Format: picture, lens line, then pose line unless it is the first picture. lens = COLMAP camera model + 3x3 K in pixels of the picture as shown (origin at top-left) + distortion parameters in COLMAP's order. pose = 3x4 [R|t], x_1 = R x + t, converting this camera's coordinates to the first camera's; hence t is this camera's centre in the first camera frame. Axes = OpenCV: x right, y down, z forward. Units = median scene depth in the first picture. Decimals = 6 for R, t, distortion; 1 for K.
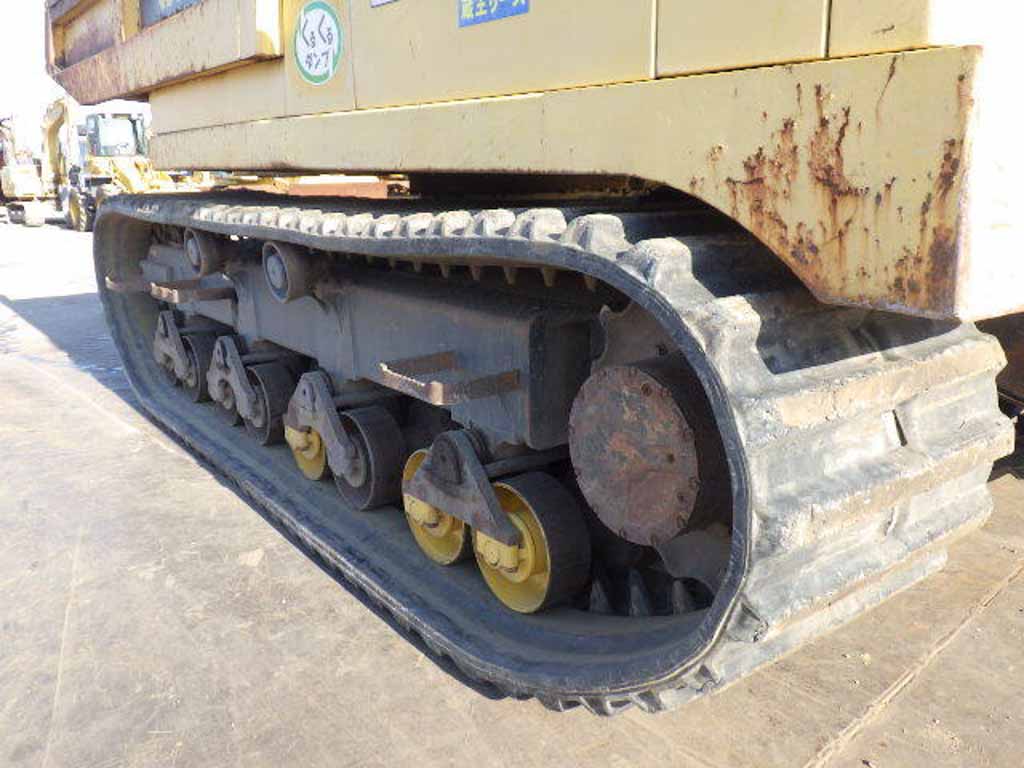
lens RADIAL K [[858.7, 0, 514.3], [0, 858.7, 379.9], [0, 0, 1]] dist [-0.007699, -0.000905]
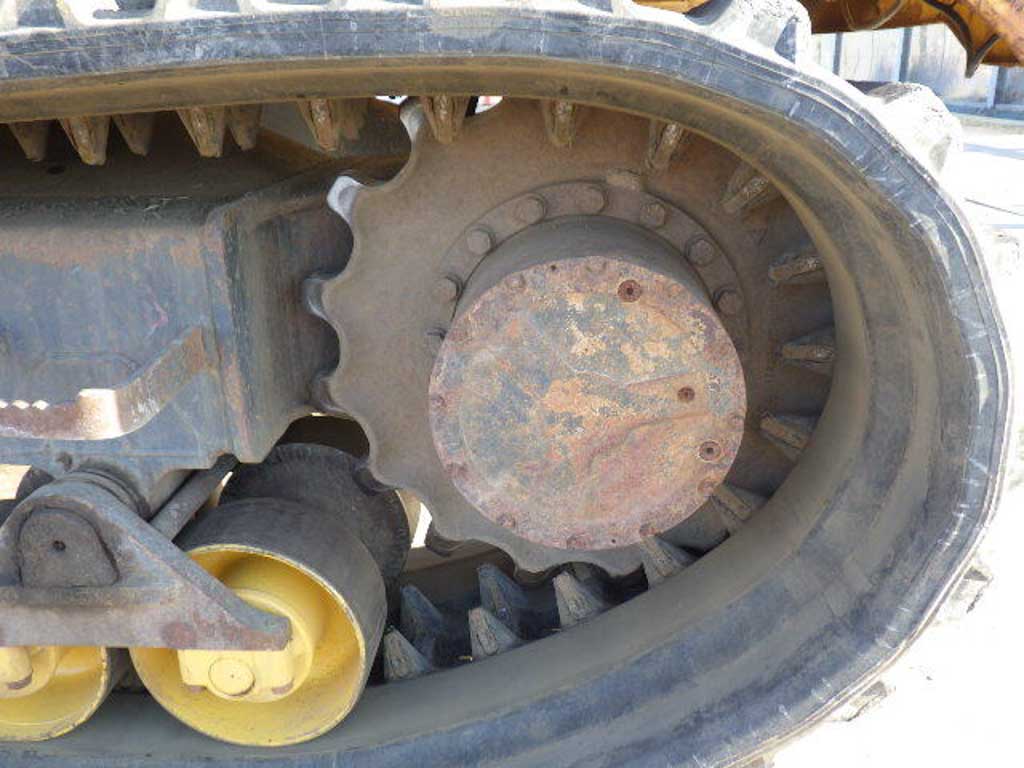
lens RADIAL K [[858.7, 0, 511.9], [0, 858.7, 394.0], [0, 0, 1]] dist [-0.007699, -0.000905]
pose [[0.655705, -0.271587, 0.704479, -0.310872], [0.192334, 0.962366, 0.191987, -0.046007], [-0.730108, 0.009608, 0.683264, 0.653253]]
